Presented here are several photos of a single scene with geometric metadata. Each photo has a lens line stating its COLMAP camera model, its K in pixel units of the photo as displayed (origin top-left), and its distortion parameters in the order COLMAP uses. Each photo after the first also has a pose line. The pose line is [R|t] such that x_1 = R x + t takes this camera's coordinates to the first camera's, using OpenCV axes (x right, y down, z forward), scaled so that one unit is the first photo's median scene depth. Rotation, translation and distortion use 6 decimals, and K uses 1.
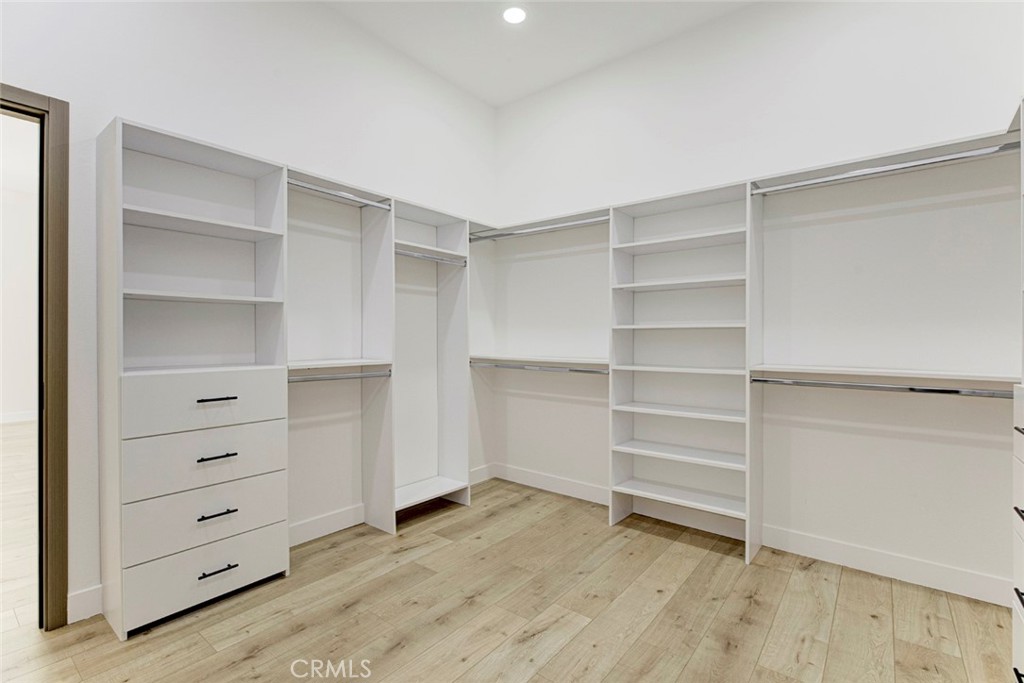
lens RADIAL K [[470.7, 0, 509.2], [0, 470.7, 339.6], [0, 0, 1]] dist [-0.002981, -0.001352]
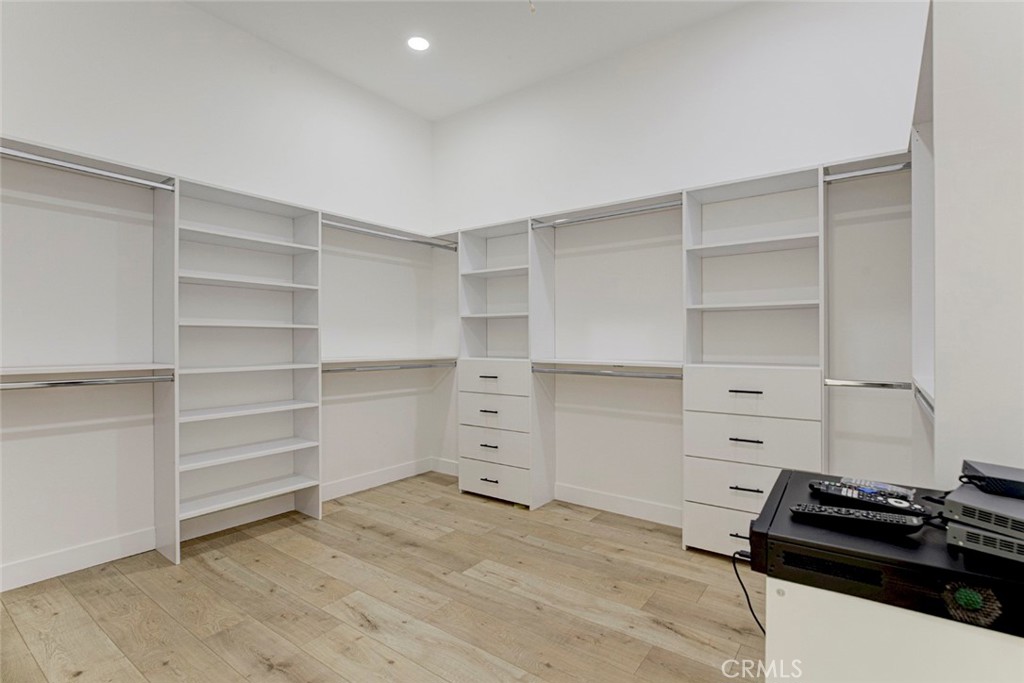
lens RADIAL K [[470.7, 0, 509.5], [0, 470.7, 341.1], [0, 0, 1]] dist [-0.002981, -0.001352]
pose [[-0.016596, -0.007422, 0.999835, -0.784263], [-0.001811, 0.999971, 0.007393, -0.003694], [-0.999861, -0.001688, -0.016609, 0.552483]]
